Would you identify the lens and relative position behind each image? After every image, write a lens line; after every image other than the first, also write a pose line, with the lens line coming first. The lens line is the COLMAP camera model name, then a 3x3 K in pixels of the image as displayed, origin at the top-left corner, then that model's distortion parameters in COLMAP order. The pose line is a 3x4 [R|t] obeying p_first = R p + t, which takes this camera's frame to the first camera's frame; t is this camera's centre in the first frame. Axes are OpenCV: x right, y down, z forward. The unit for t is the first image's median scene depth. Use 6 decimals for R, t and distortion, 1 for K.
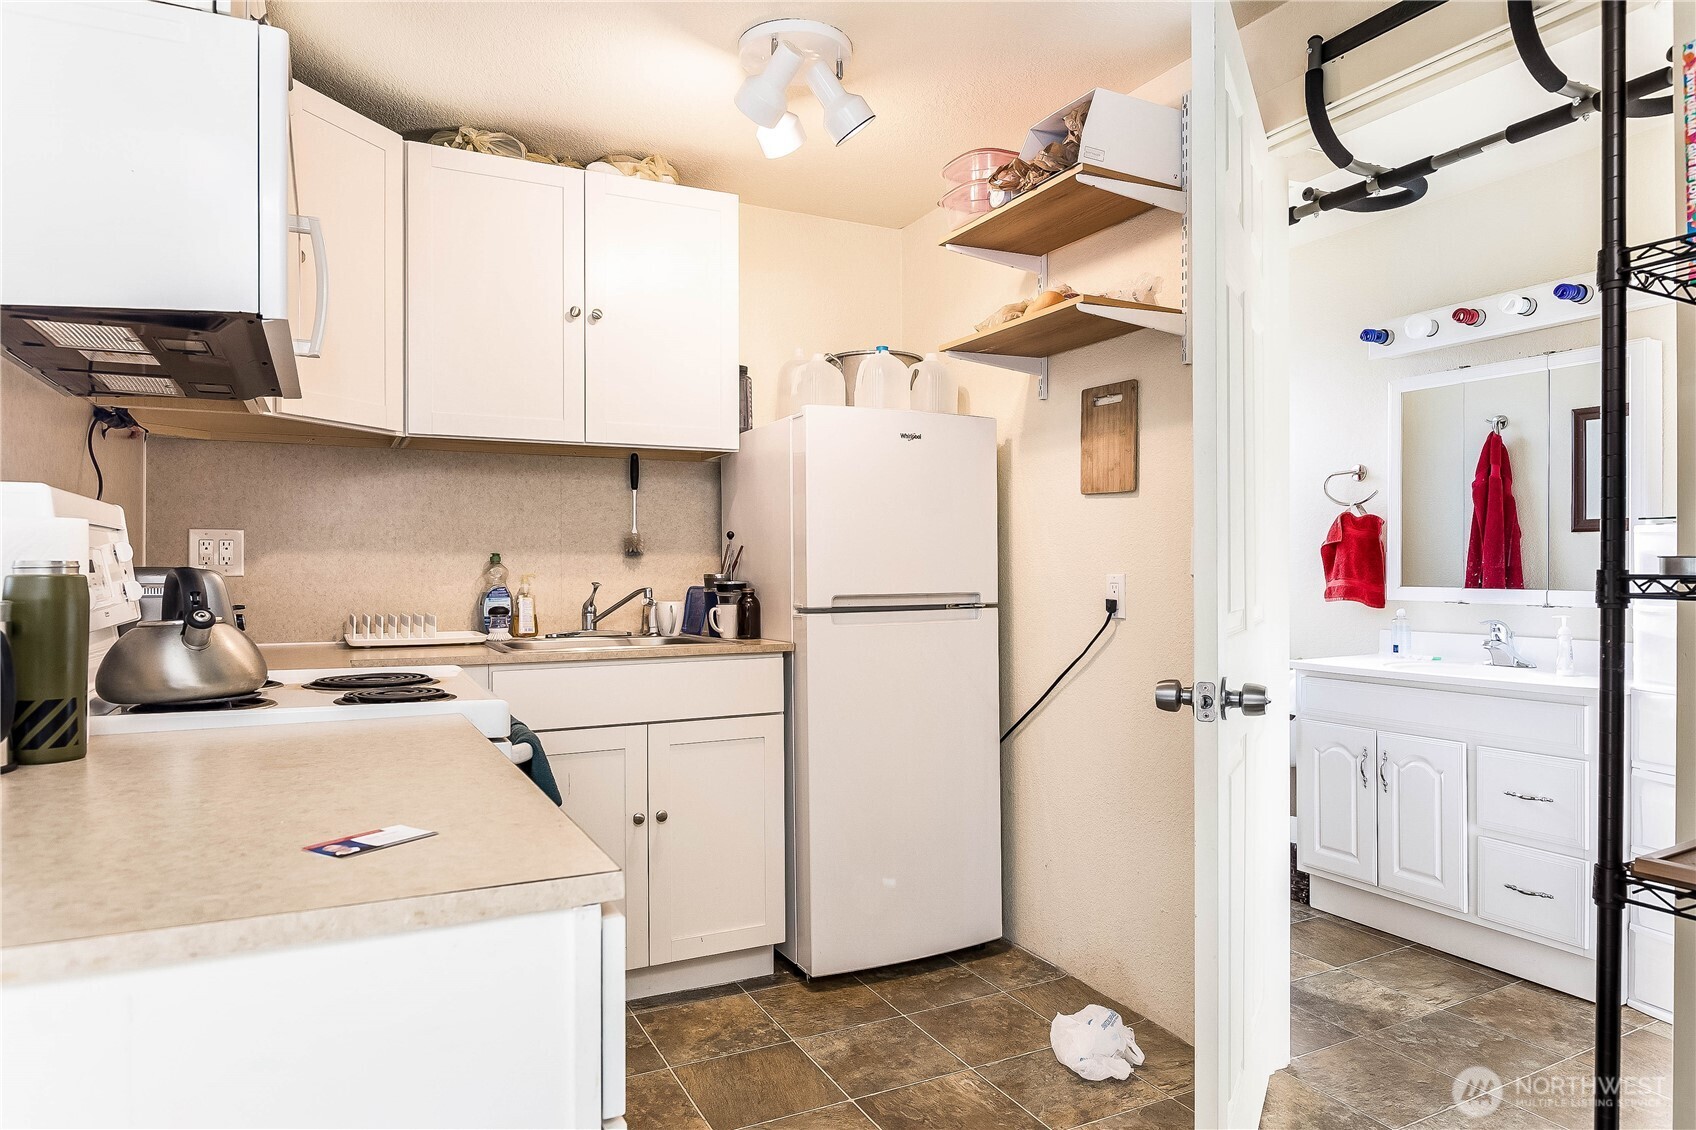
lens RADIAL K [[1033.7, 0, 849.3], [0, 1033.7, 566.1], [0, 0, 1]] dist [-0.001108, 0.000205]
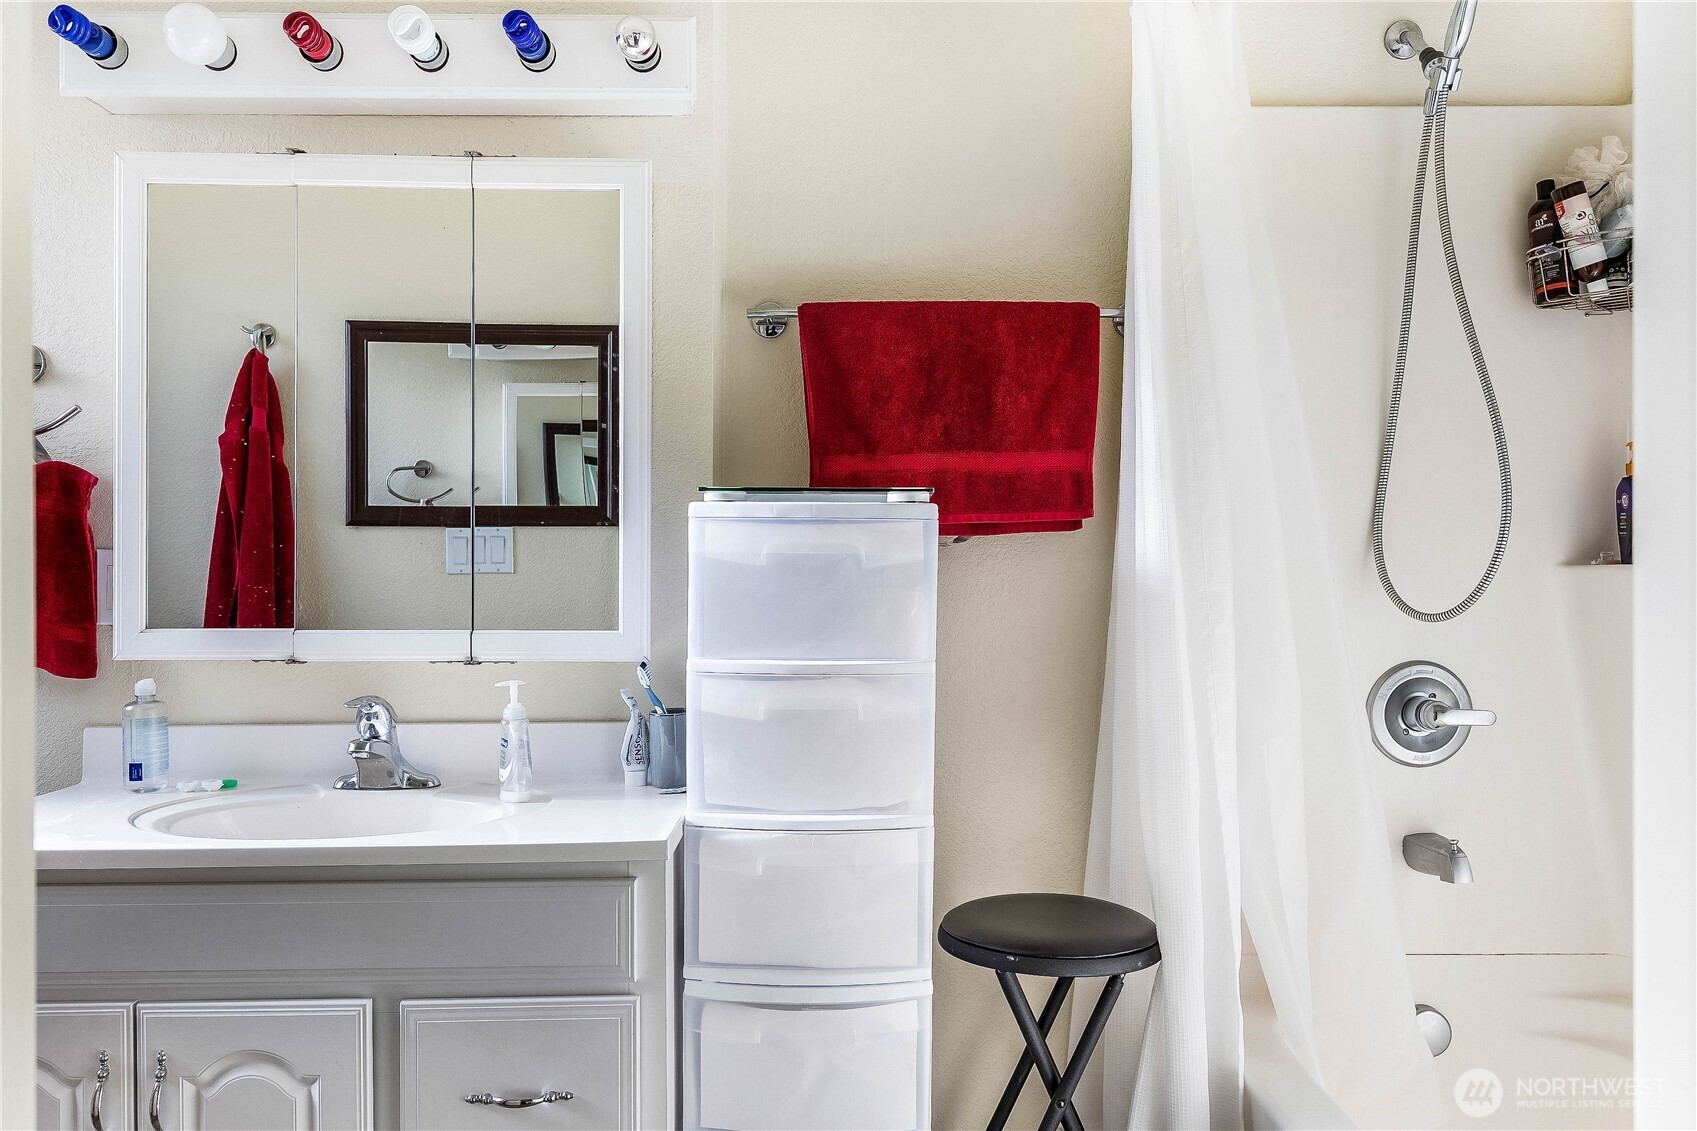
lens RADIAL K [[1234.5, 0, 871.5], [0, 1234.5, 606.3], [0, 0, 1]] dist [-0.012822, -0.003985]
pose [[0.423517, -0.005995, 0.905868, 0.194190], [0.000134, 0.999979, 0.006555, 0.007320], [-0.905888, -0.002654, 0.423509, 0.506044]]
